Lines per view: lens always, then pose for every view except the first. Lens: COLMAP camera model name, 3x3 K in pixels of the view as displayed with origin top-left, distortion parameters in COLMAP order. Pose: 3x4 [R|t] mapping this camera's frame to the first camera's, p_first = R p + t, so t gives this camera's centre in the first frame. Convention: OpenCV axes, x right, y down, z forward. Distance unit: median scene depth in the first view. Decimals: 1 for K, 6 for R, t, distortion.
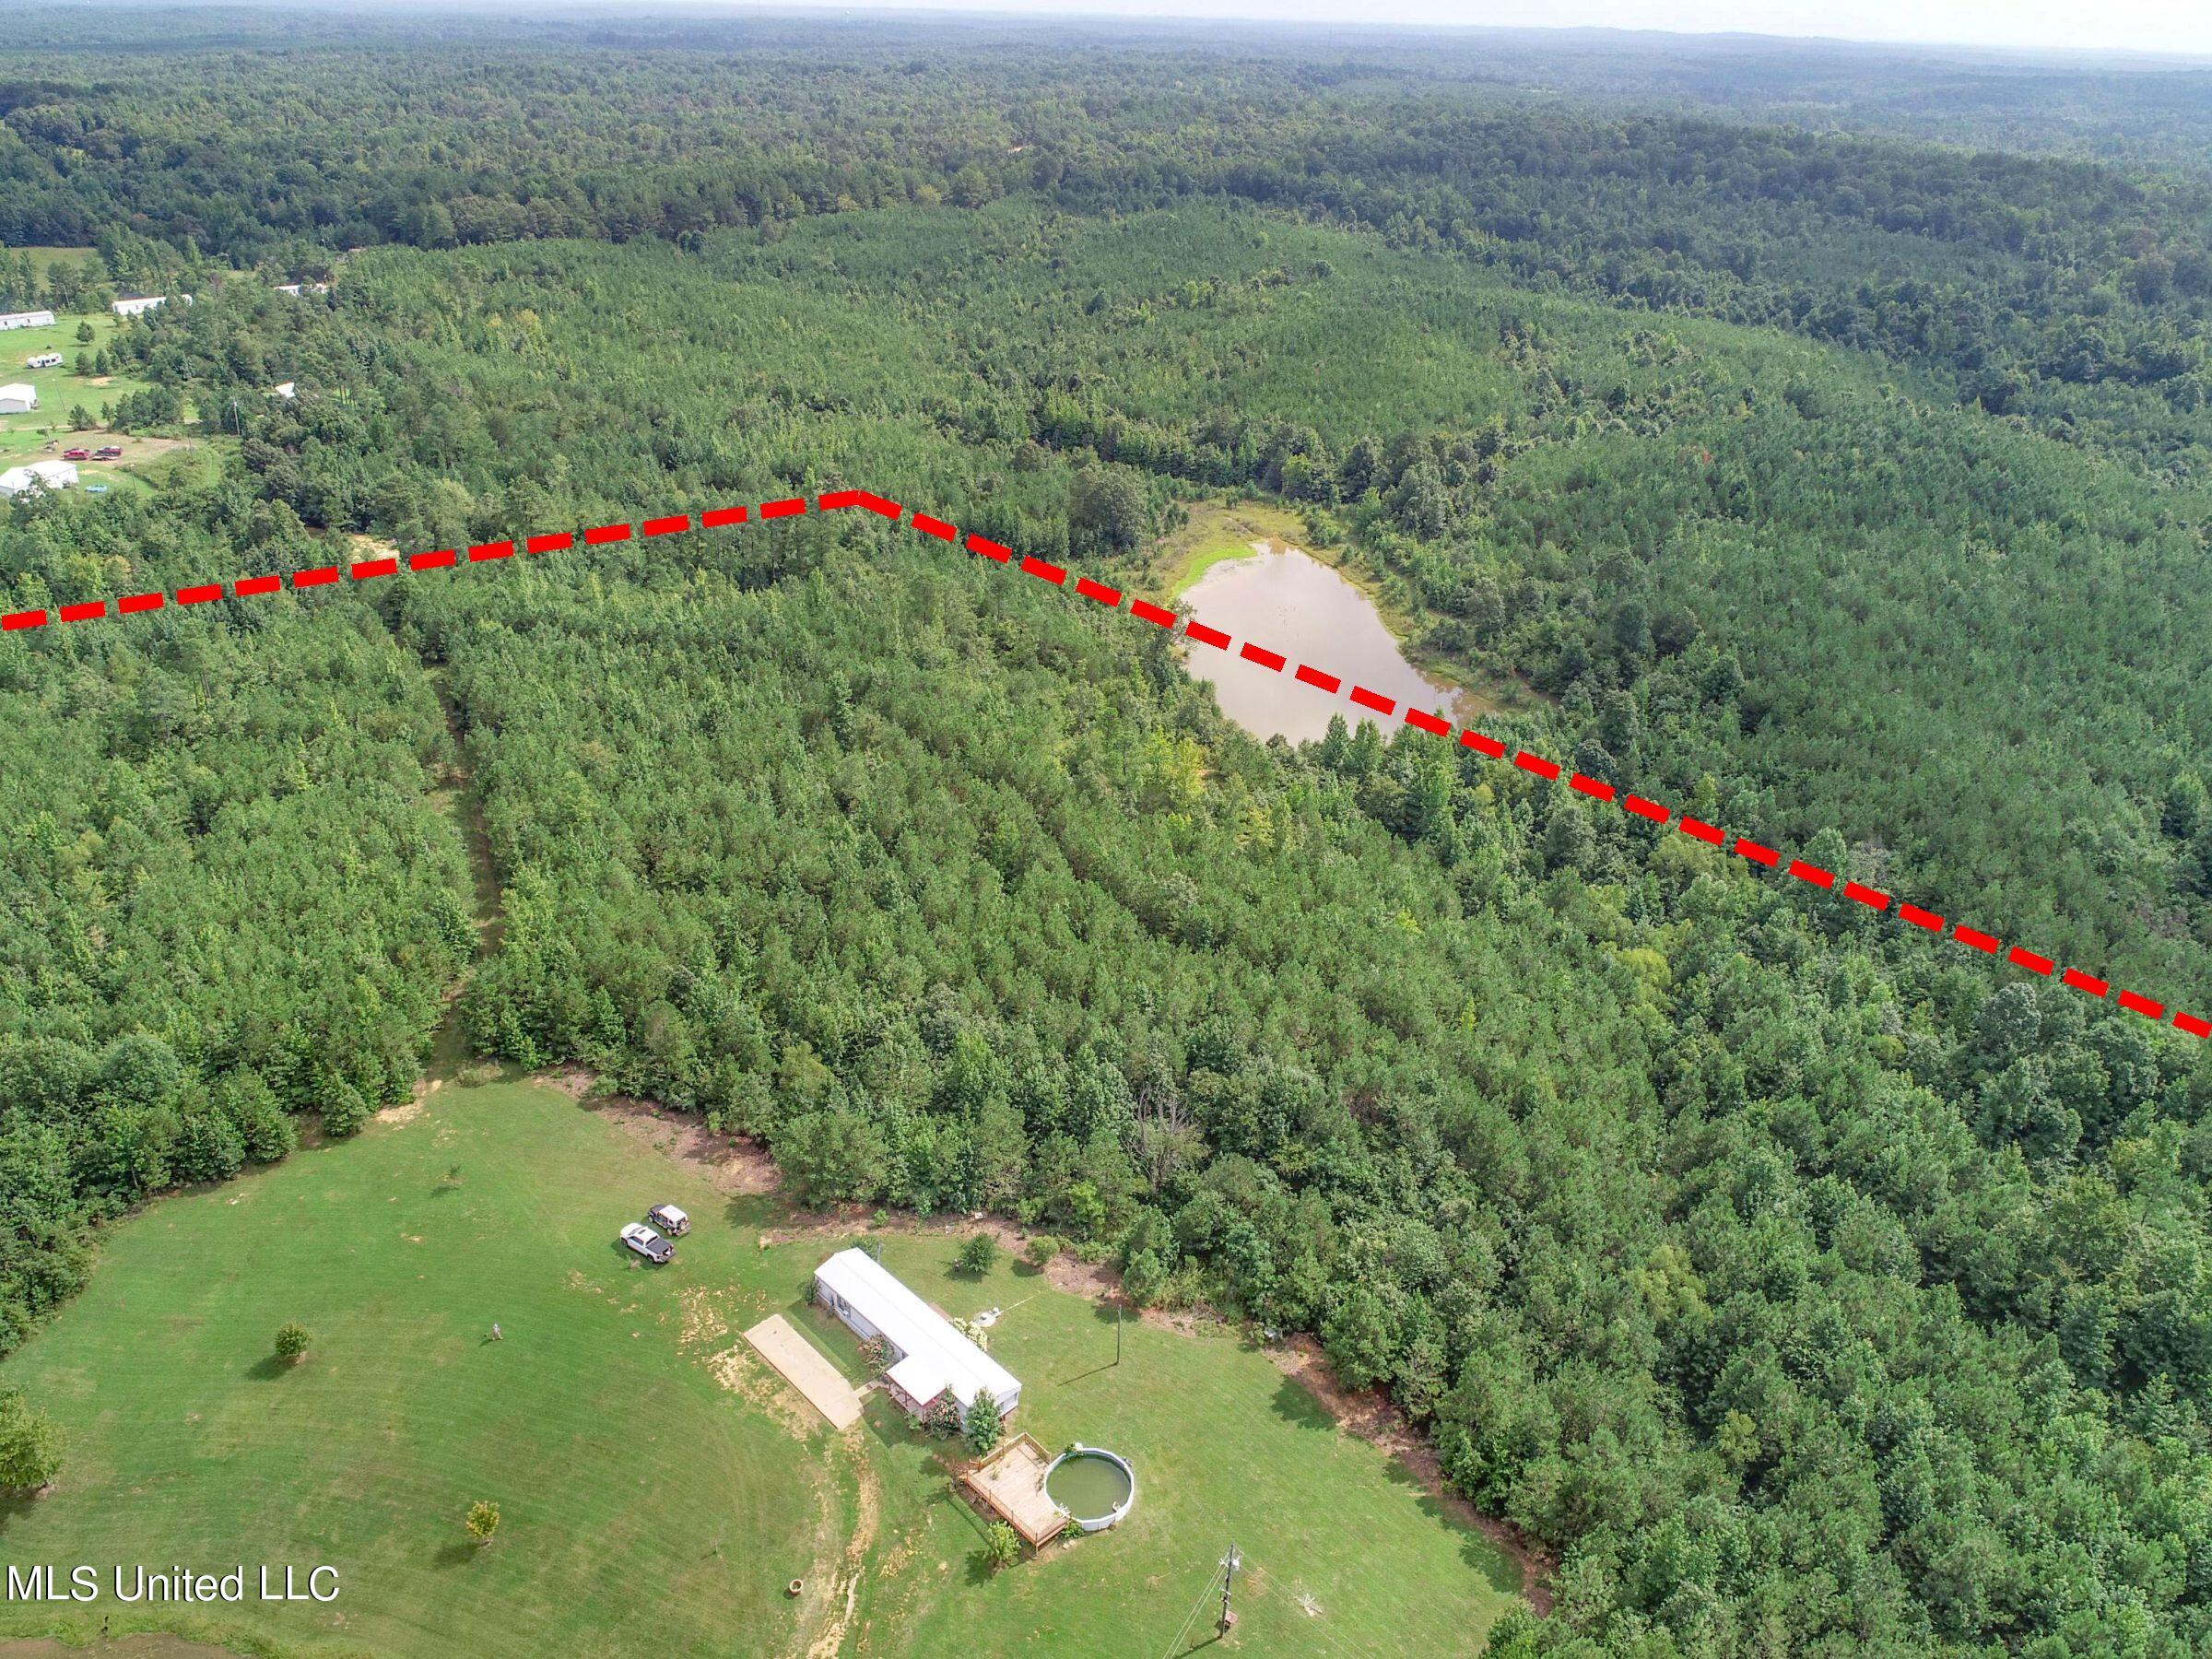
lens RADIAL K [[1662.8, 0, 1119.9], [0, 1662.8, 823.2], [0, 0, 1]] dist [-0.003038, 0.002171]
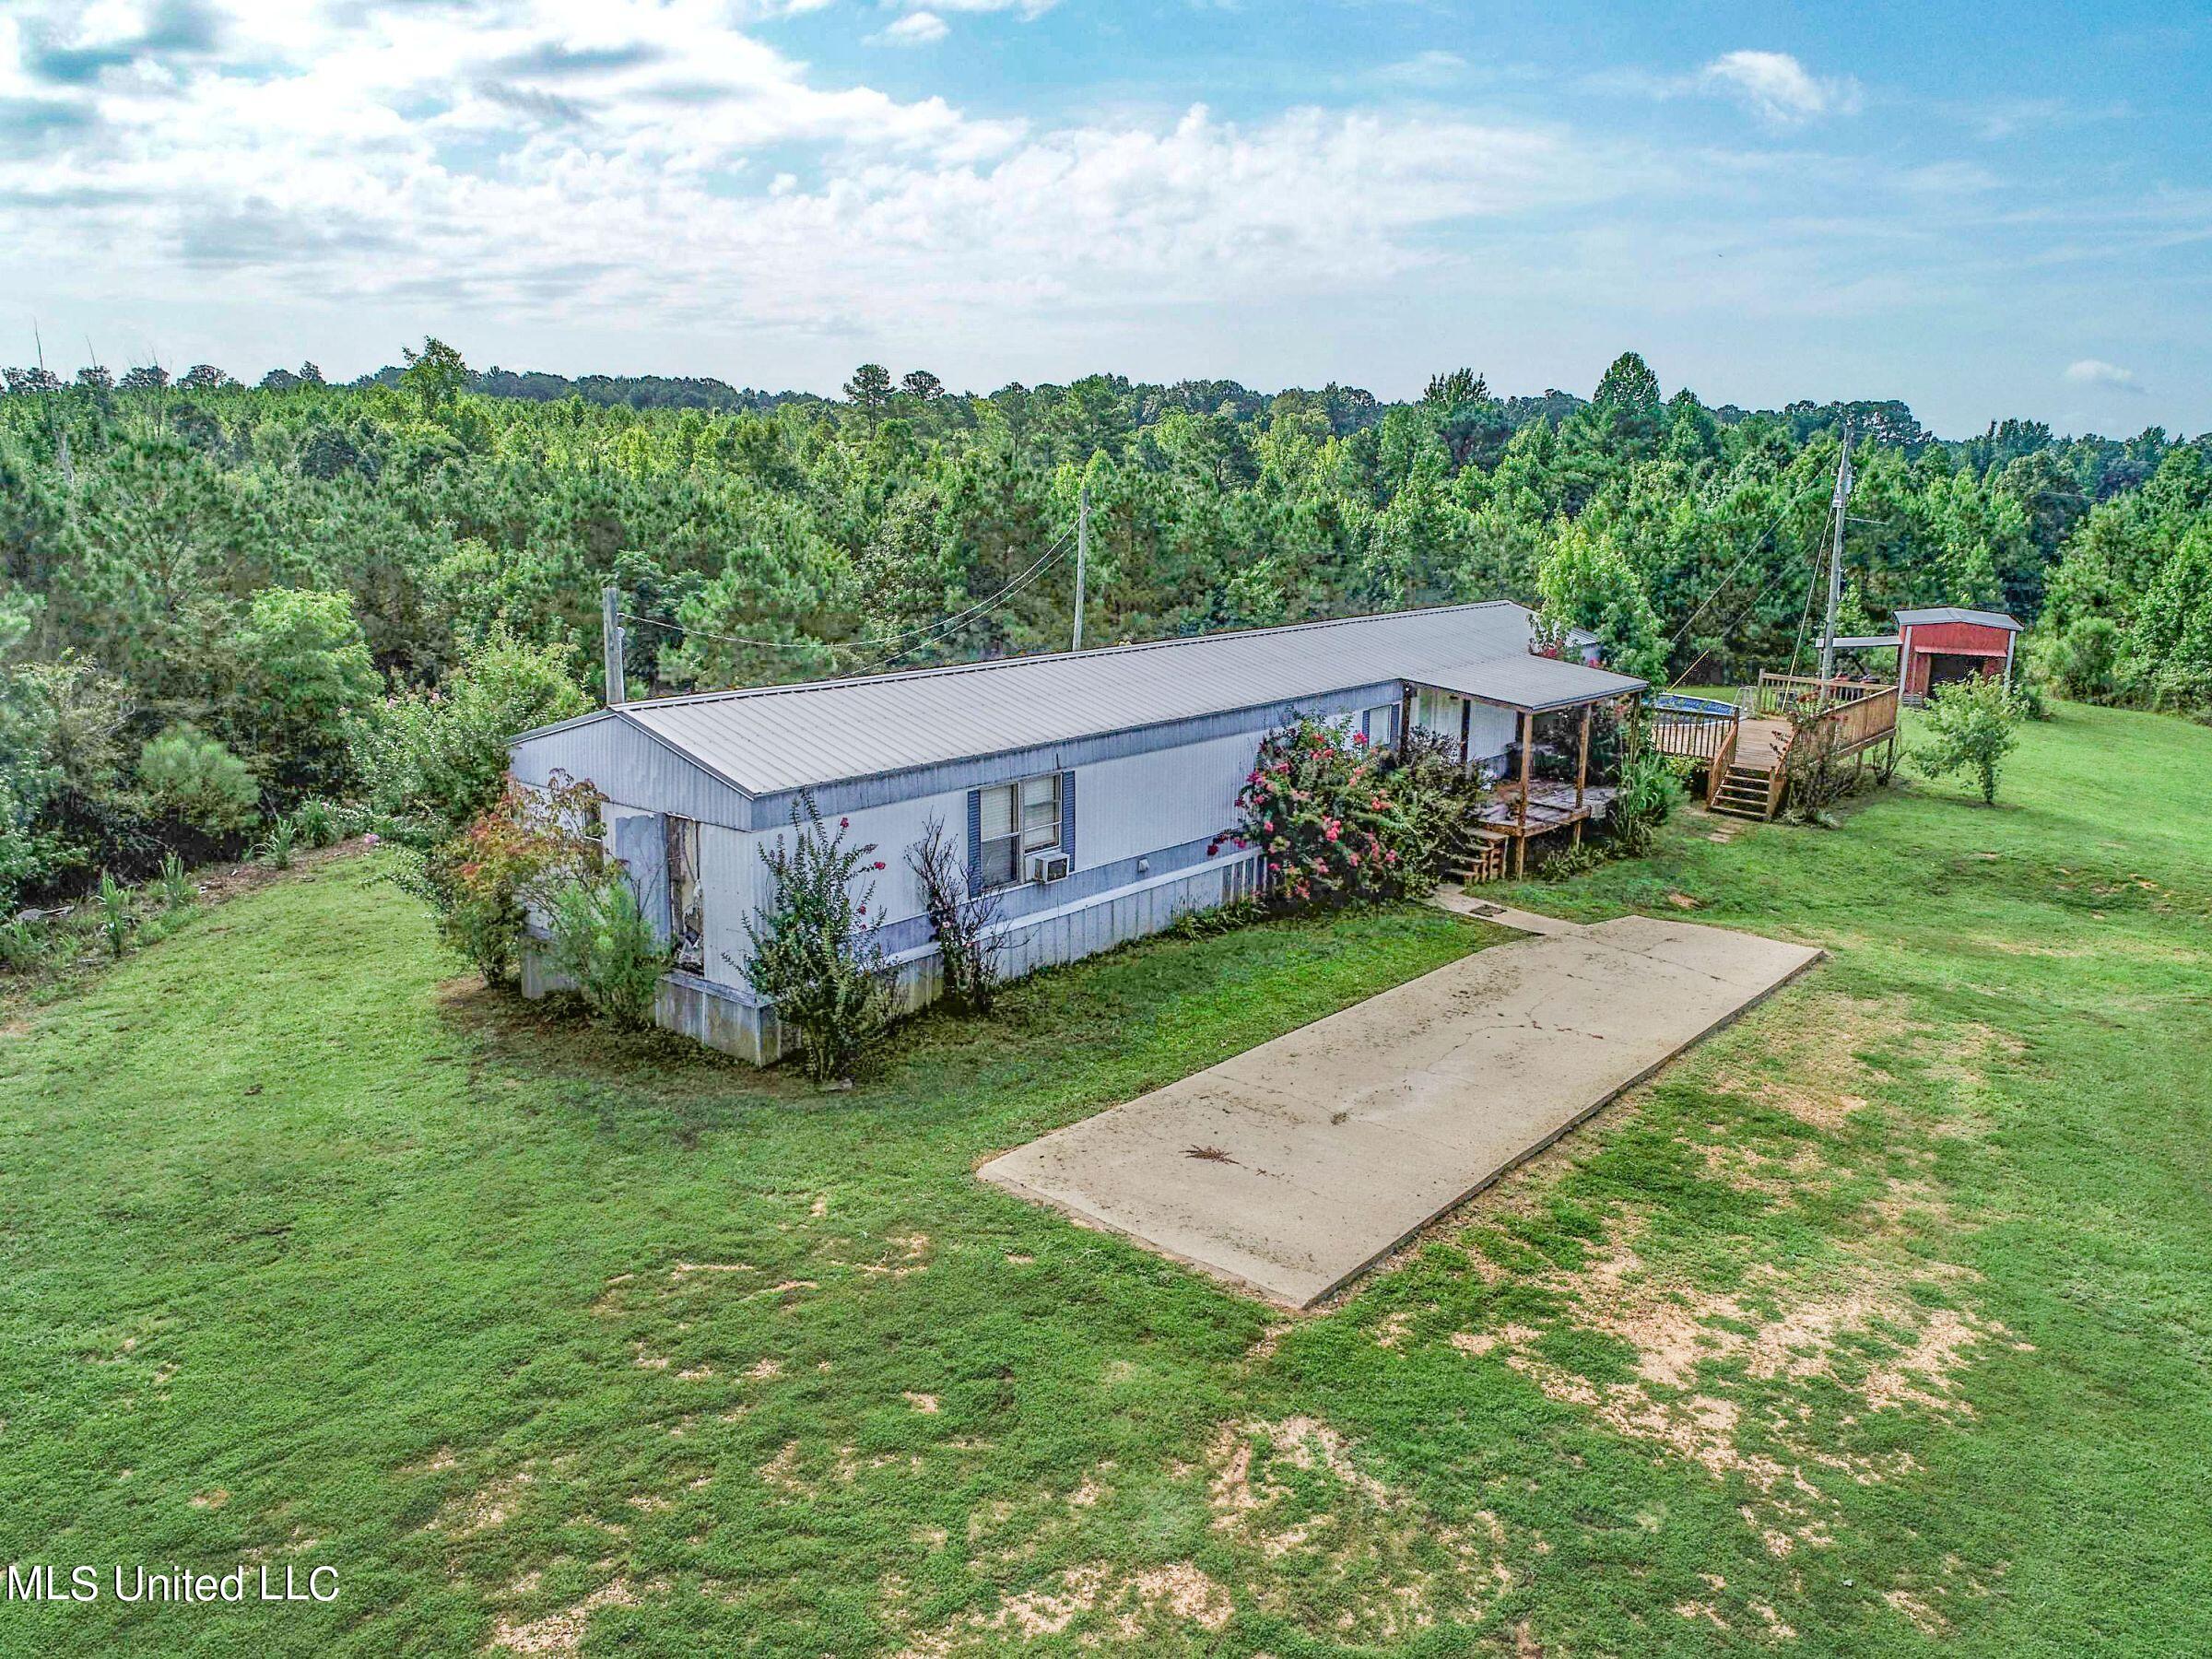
lens RADIAL K [[1662.8, 0, 1115.4], [0, 1662.8, 829.8], [0, 0, 1]] dist [-0.003038, 0.002171]
pose [[-0.119639, -0.250450, 0.960709, -0.282646], [0.426783, 0.860716, 0.277531, 0.234969], [-0.896405, 0.443218, 0.003913, 0.917829]]
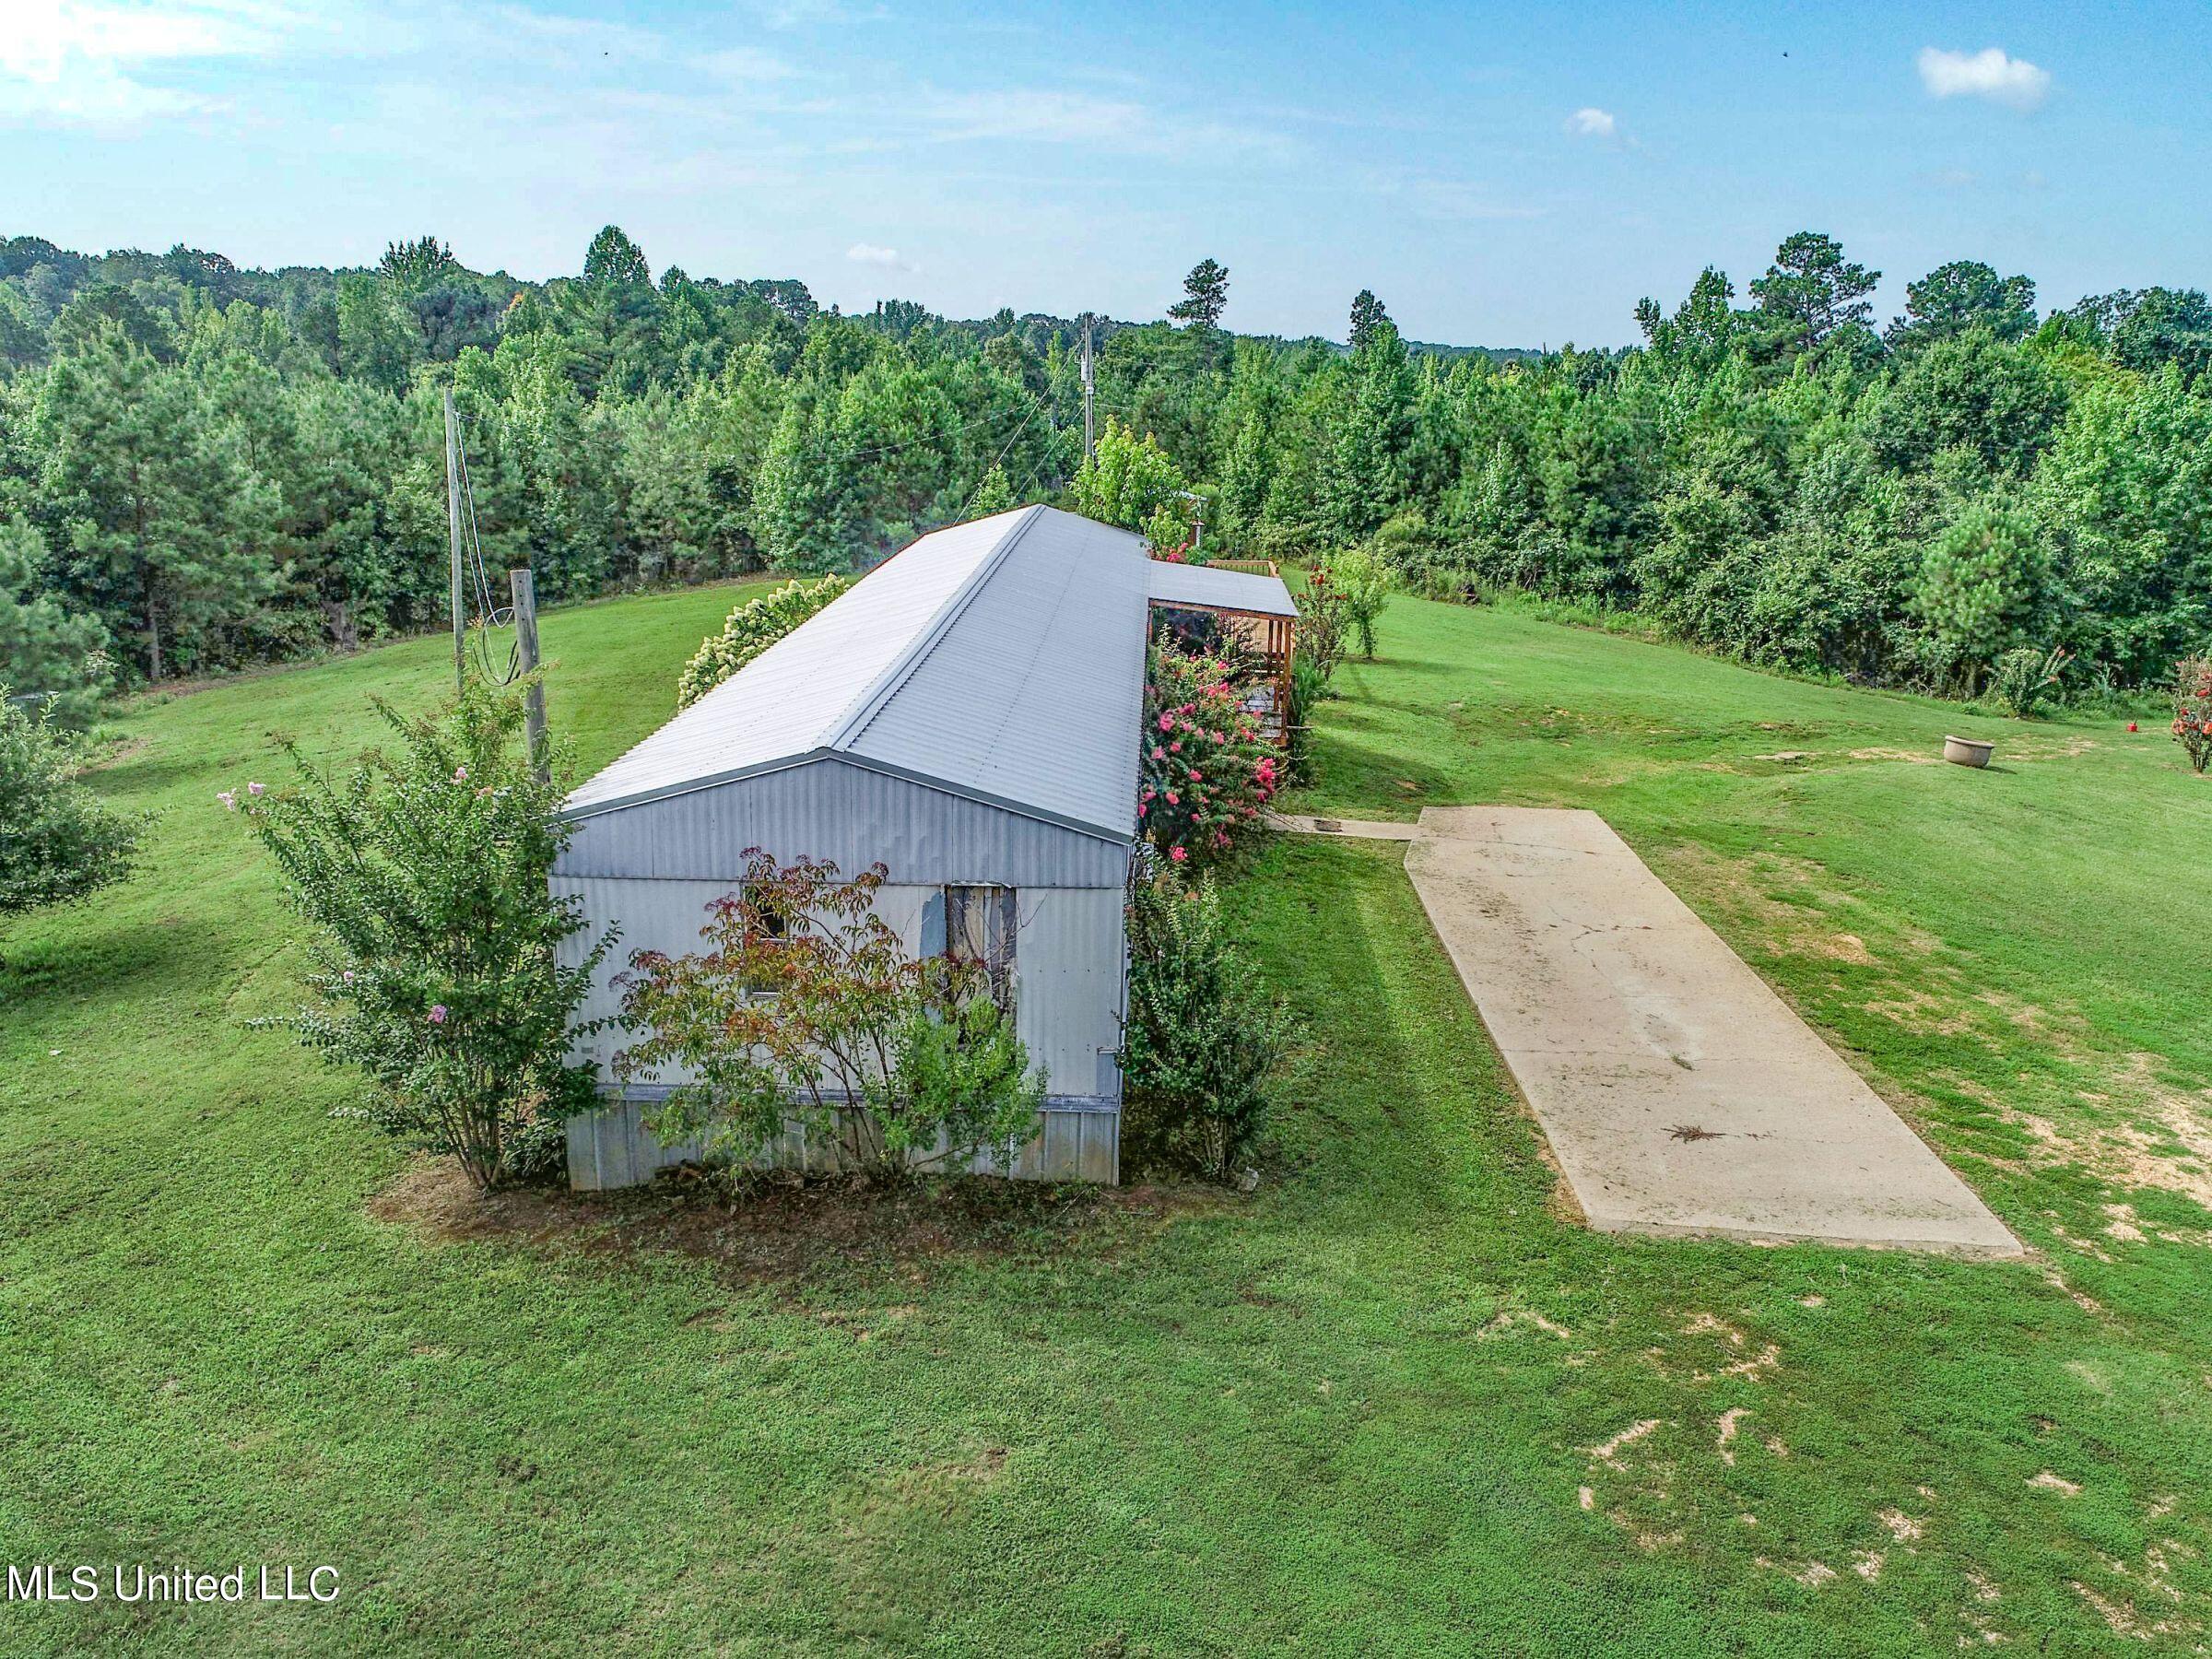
lens RADIAL K [[1662.8, 0, 1110.2], [0, 1662.8, 830.1], [0, 0, 1]] dist [-0.003038, 0.002171]
pose [[-0.690901, -0.241704, 0.681348, -0.229018], [0.288628, 0.771870, 0.566490, 0.205266], [-0.662835, 0.588044, -0.463523, 0.977965]]
